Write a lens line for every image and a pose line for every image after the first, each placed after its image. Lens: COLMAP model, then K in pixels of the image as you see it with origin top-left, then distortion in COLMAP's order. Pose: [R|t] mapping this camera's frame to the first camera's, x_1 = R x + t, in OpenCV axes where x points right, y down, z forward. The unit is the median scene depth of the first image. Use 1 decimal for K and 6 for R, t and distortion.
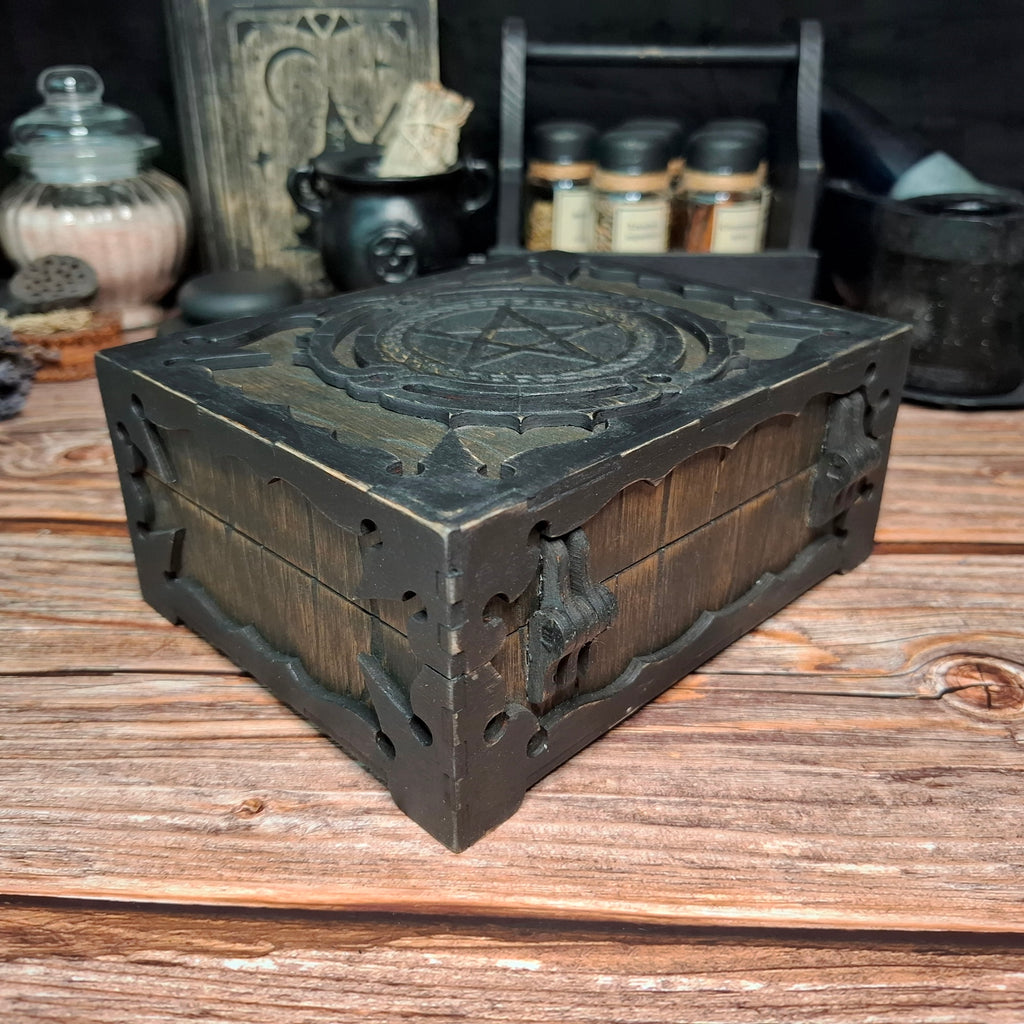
lens RADIAL K [[983.6, 0, 519.8], [0, 983.6, 488.2], [0, 0, 1]] dist [0.028656, -0.075034]
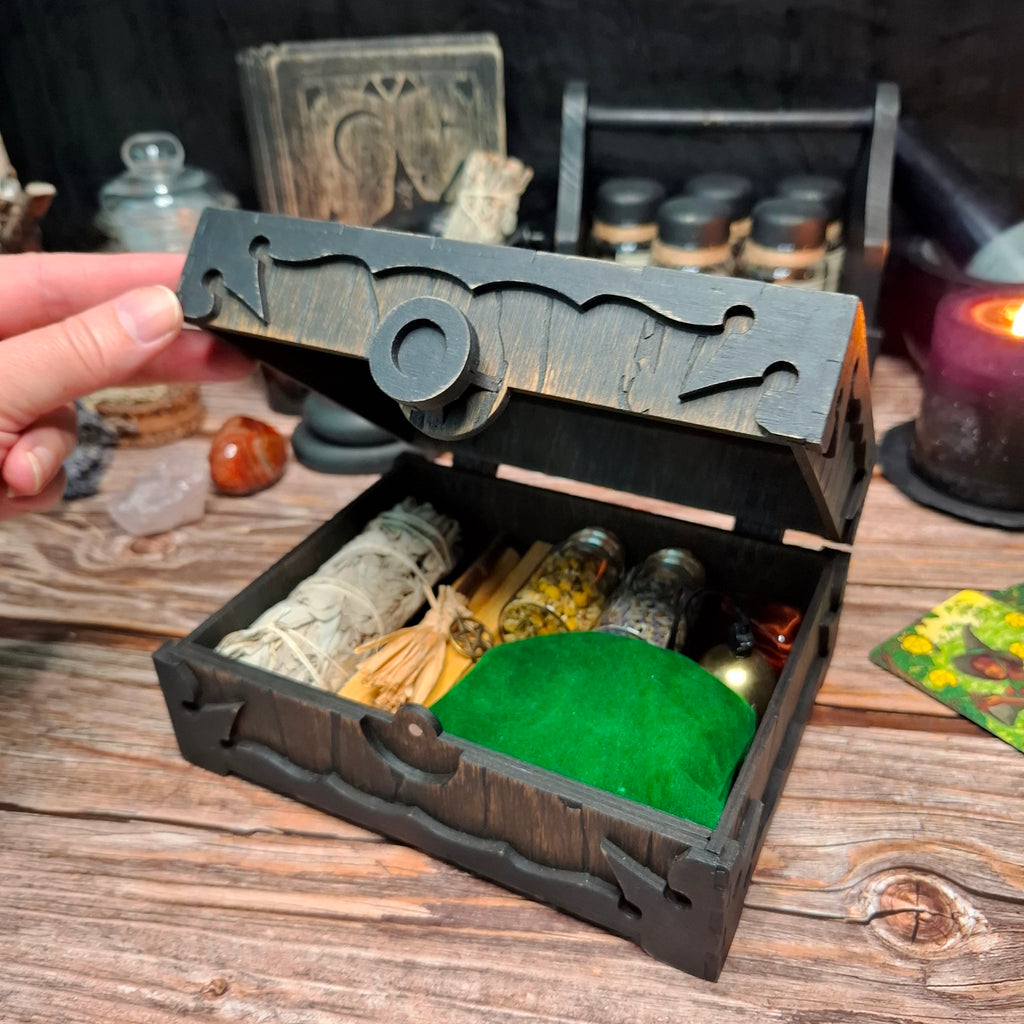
lens RADIAL K [[970.8, 0, 525.1], [0, 970.8, 518.9], [0, 0, 1]] dist [-0.012754, -0.025359]
pose [[0.990070, 0.050219, -0.131296, 0.206549], [-0.033996, 0.991823, 0.123006, -0.373941], [0.136399, -0.117321, 0.983682, -0.004179]]
